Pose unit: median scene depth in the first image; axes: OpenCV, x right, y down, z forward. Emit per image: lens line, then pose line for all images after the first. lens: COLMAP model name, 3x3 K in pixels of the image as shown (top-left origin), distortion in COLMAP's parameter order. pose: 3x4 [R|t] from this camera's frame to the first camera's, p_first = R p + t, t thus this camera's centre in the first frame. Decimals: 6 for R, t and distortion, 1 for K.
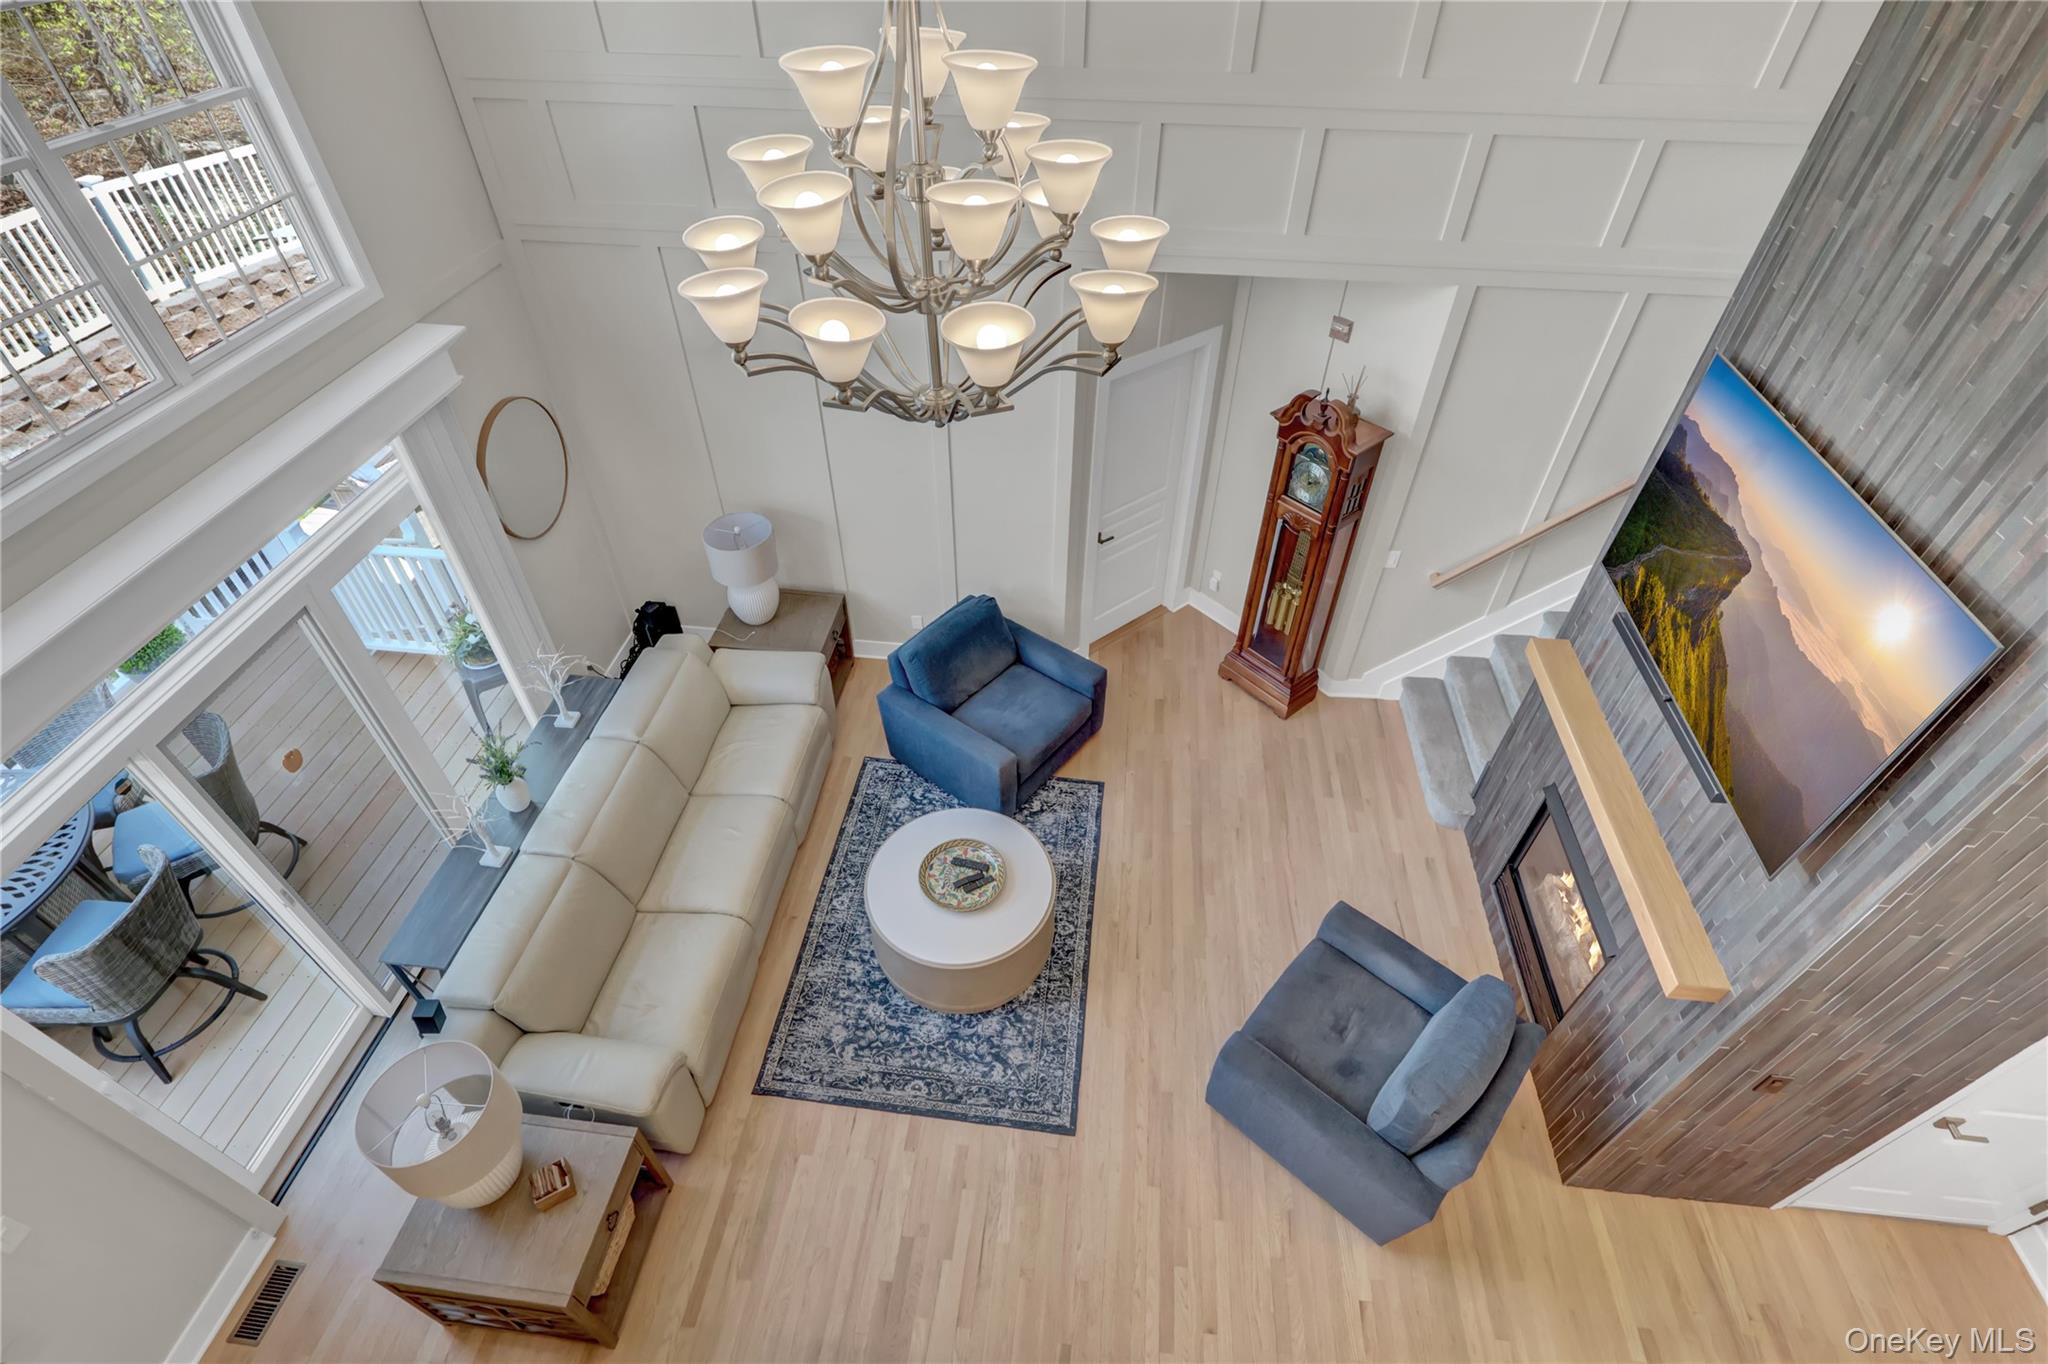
lens RADIAL K [[956.2, 0, 1028.8], [0, 956.2, 671.6], [0, 0, 1]] dist [-0.000278, 0.002569]
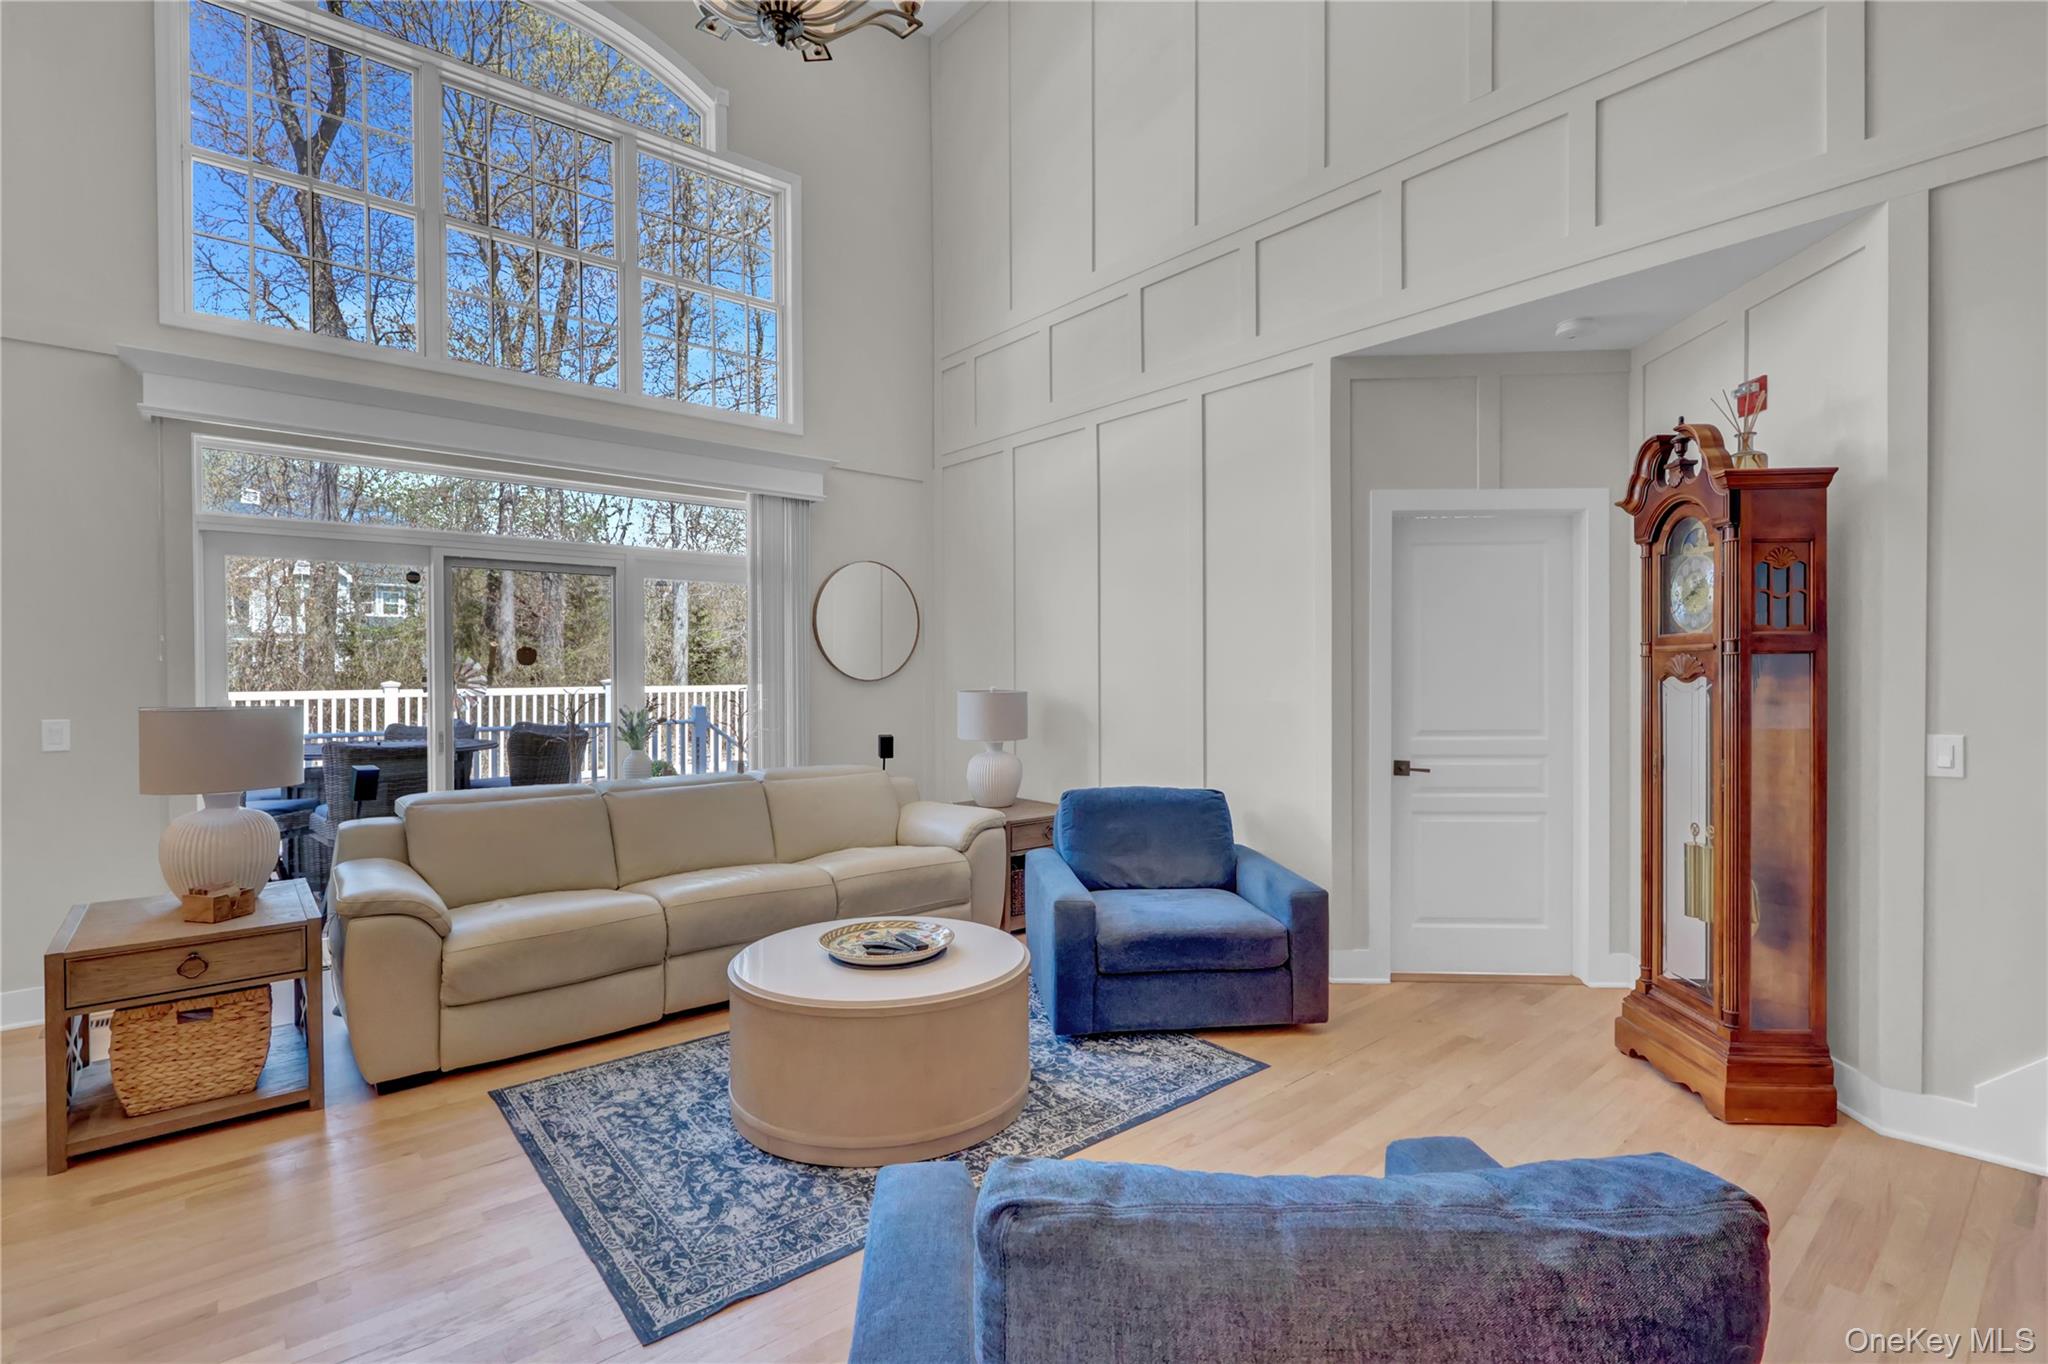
lens RADIAL K [[956.2, 0, 1032.7], [0, 956.2, 676.3], [0, 0, 1]] dist [-0.000278, 0.002569]
pose [[0.731569, -0.008969, -0.681709, 0.464569], [-0.458492, 0.733557, -0.501677, 0.376571], [0.504571, 0.679569, 0.532535, 0.606609]]
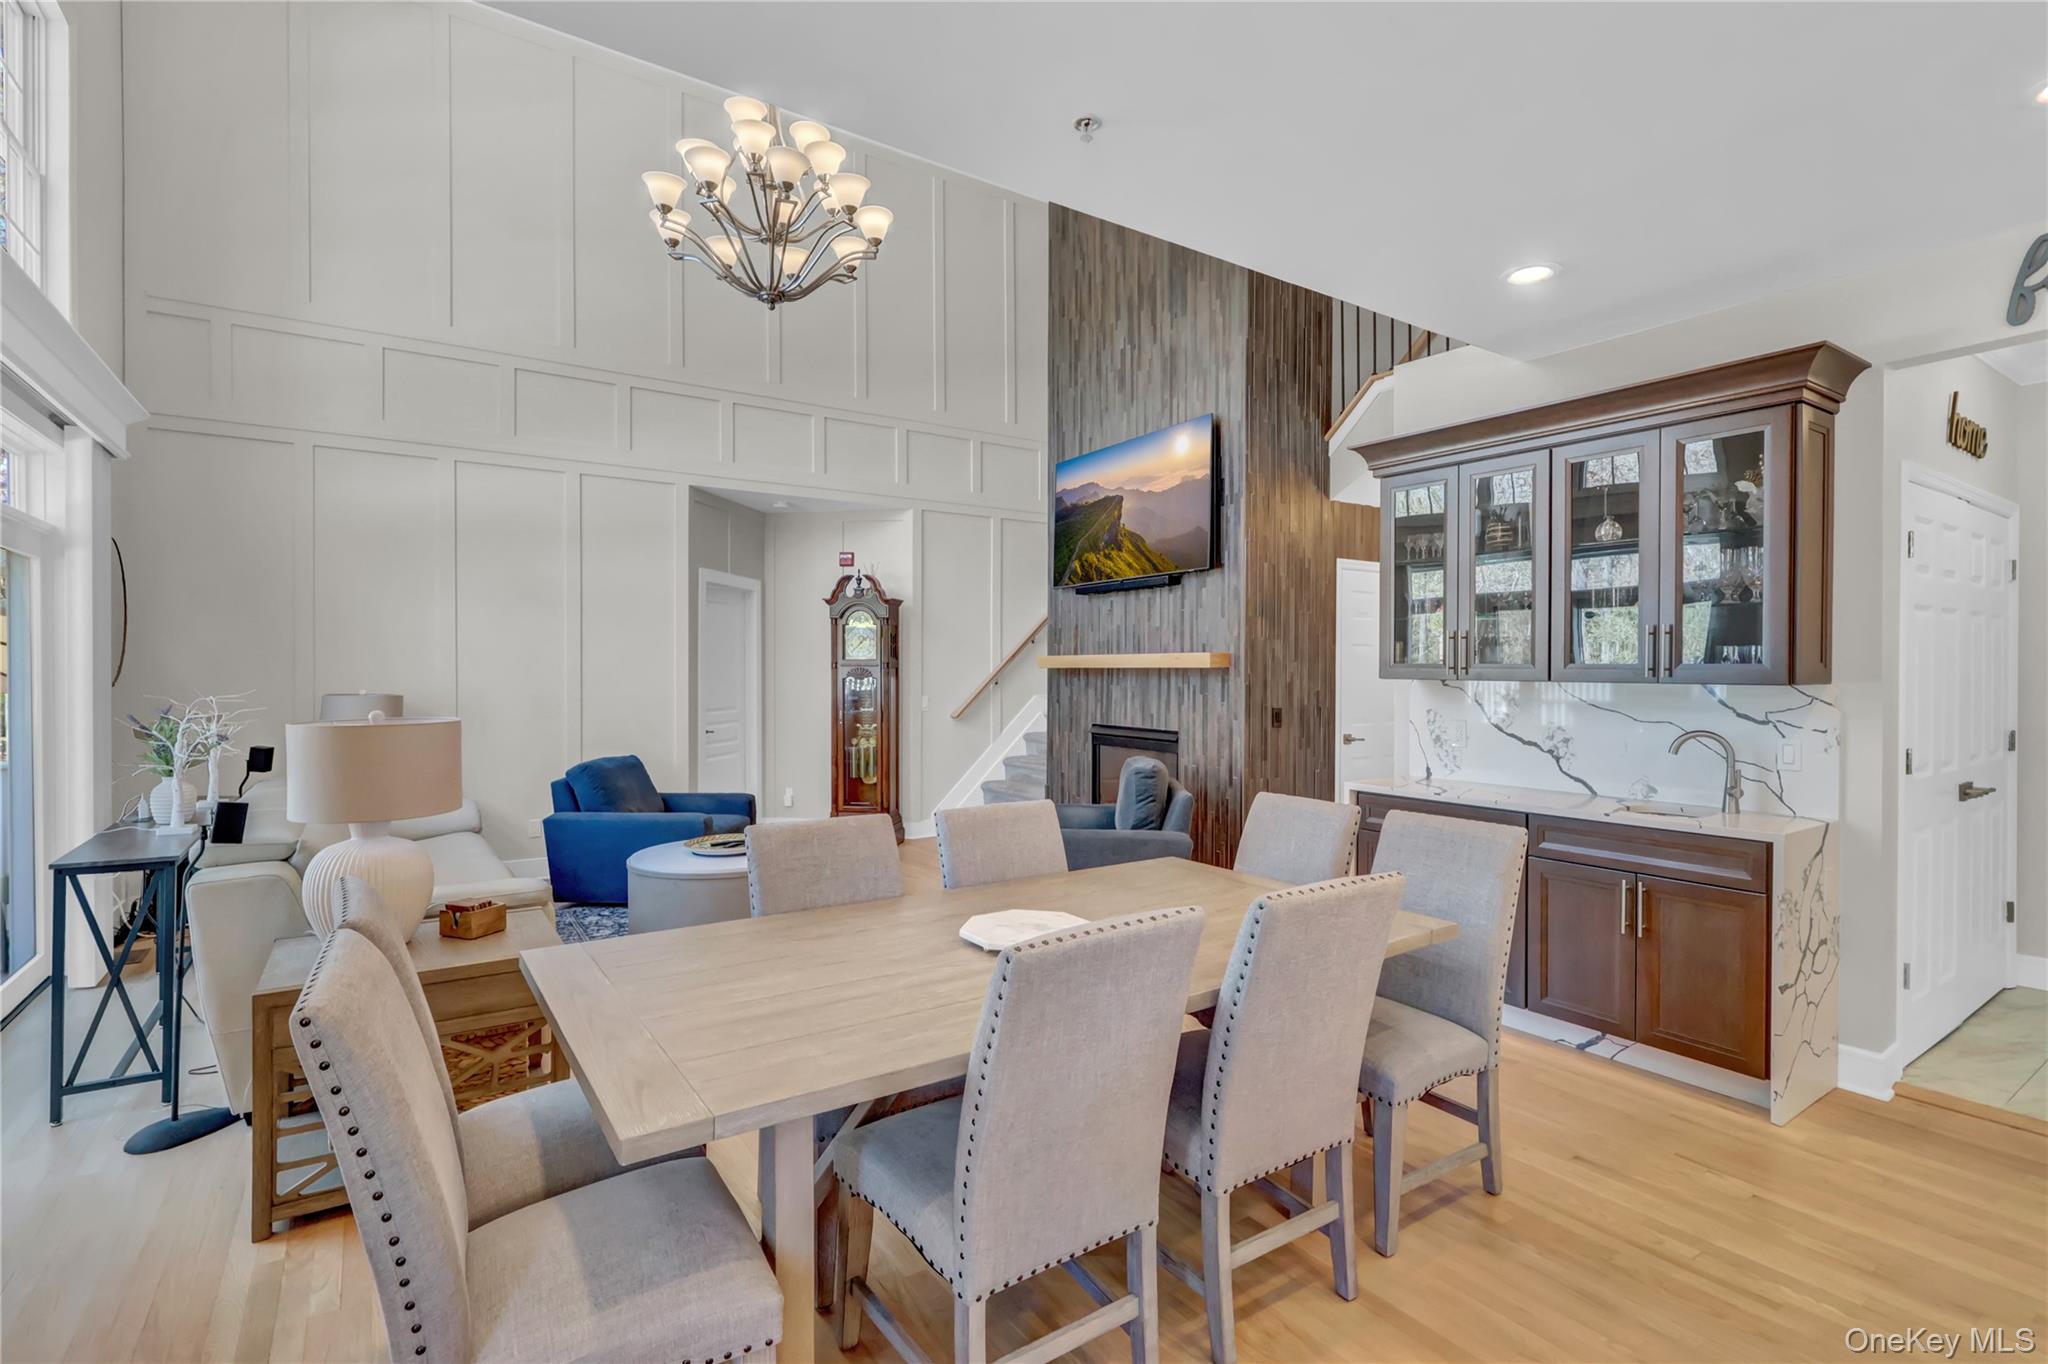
lens RADIAL K [[956.2, 0, 1022.4], [0, 956.2, 654.1], [0, 0, 1]] dist [-0.000278, 0.002569]
pose [[0.756340, 0.001066, 0.654178, -0.535335], [0.450551, 0.724170, -0.522094, 0.783943], [-0.474292, 0.689621, 0.547238, 0.137896]]
